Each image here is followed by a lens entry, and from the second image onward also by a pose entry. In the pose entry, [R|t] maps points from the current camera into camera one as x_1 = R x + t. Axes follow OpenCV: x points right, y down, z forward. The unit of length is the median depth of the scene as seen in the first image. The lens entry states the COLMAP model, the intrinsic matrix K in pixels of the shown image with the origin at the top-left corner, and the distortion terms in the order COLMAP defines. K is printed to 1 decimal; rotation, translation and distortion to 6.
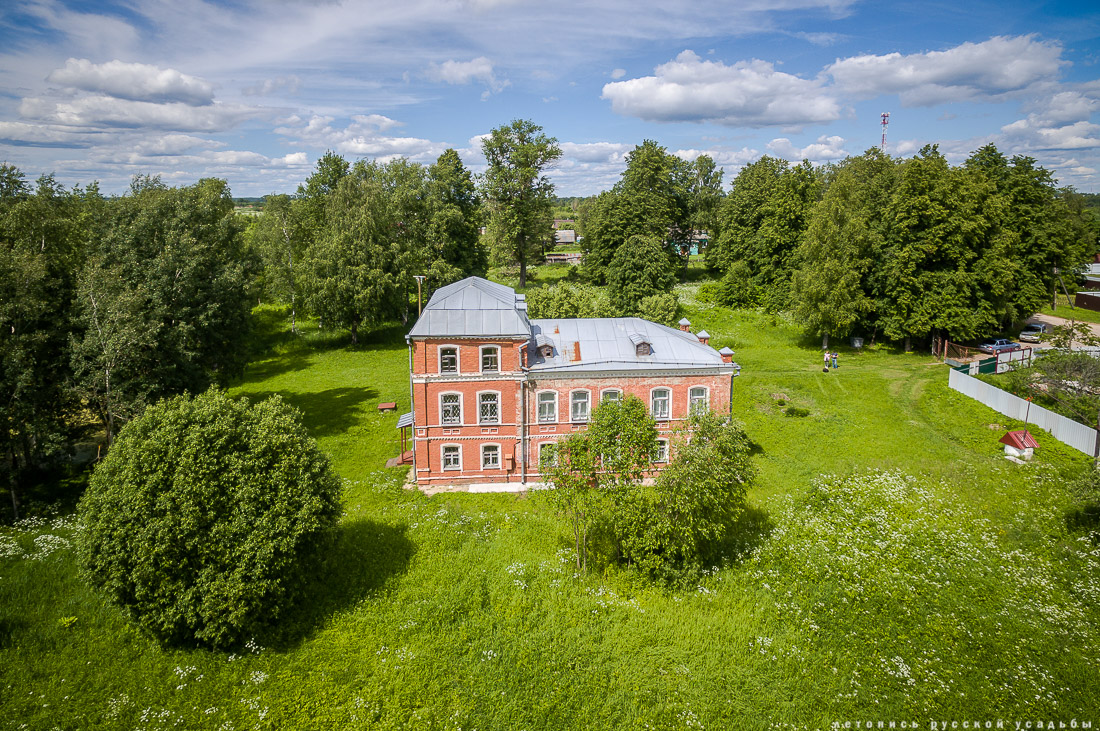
lens RADIAL K [[641.7, 0, 547.6], [0, 641.7, 364.0], [0, 0, 1]] dist [-0.000652, -0.000639]
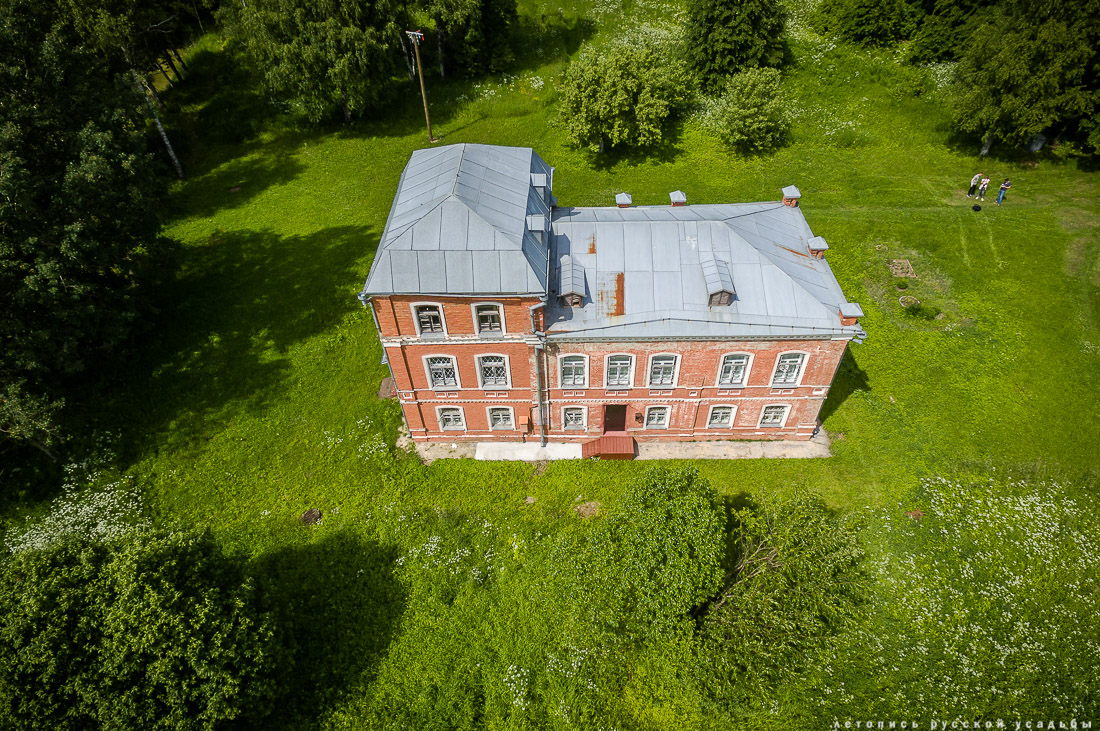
lens RADIAL K [[580.1, 0, 554.6], [0, 580.1, 366.5], [0, 0, 1]] dist [-0.002749, 0.001778]
pose [[0.995915, 0.043229, -0.079281, 0.030260], [0.009219, 0.824705, 0.565489, -0.307755], [0.089829, -0.563909, 0.820937, 0.464364]]
